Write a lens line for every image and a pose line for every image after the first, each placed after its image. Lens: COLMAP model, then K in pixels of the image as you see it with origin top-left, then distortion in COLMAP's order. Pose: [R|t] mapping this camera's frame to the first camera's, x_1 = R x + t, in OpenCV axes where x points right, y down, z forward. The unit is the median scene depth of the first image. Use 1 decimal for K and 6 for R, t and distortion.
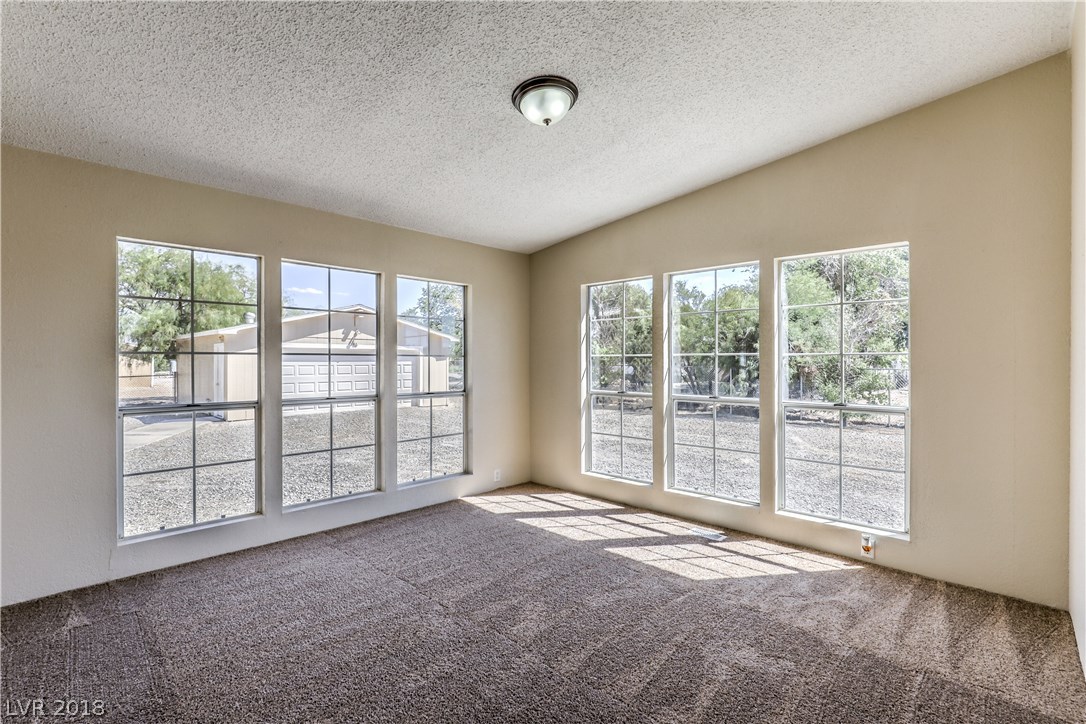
lens RADIAL K [[497.1, 0, 540.1], [0, 497.1, 356.2], [0, 0, 1]] dist [-0.005227, -0.000037]
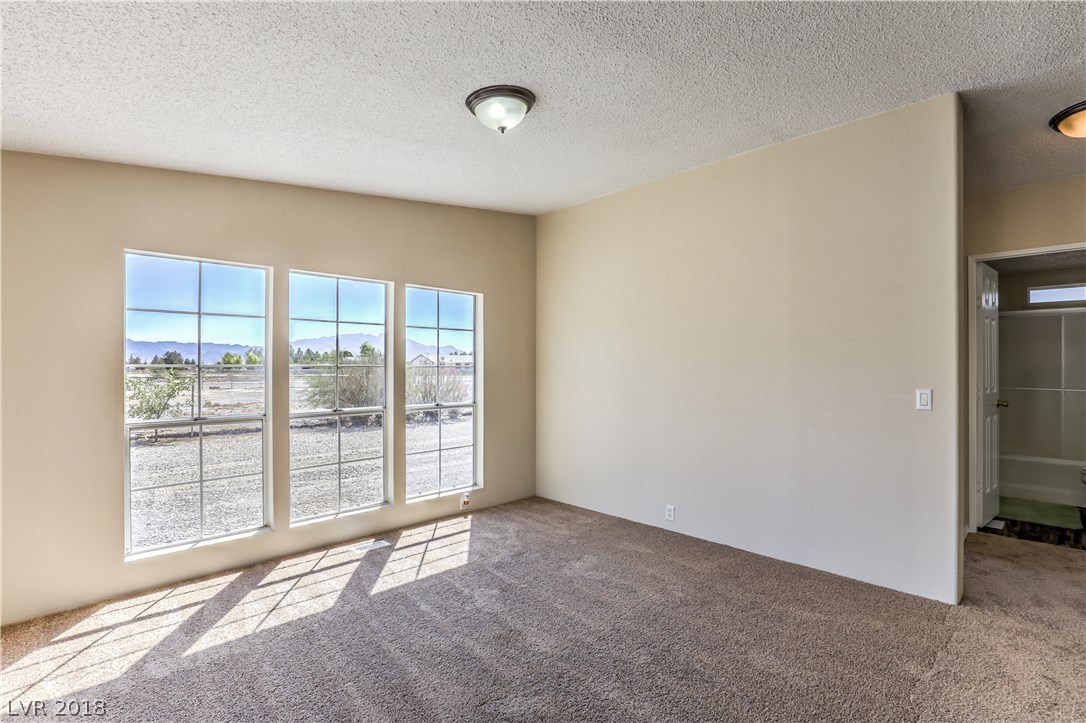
lens RADIAL K [[497.1, 0, 539.5], [0, 497.1, 369.4], [0, 0, 1]] dist [-0.005227, -0.000037]
pose [[0.037544, -0.001365, 0.999294, -0.640921], [-0.002554, 0.999996, 0.001461, -0.001476], [-0.999292, -0.002607, 0.037540, 0.609641]]
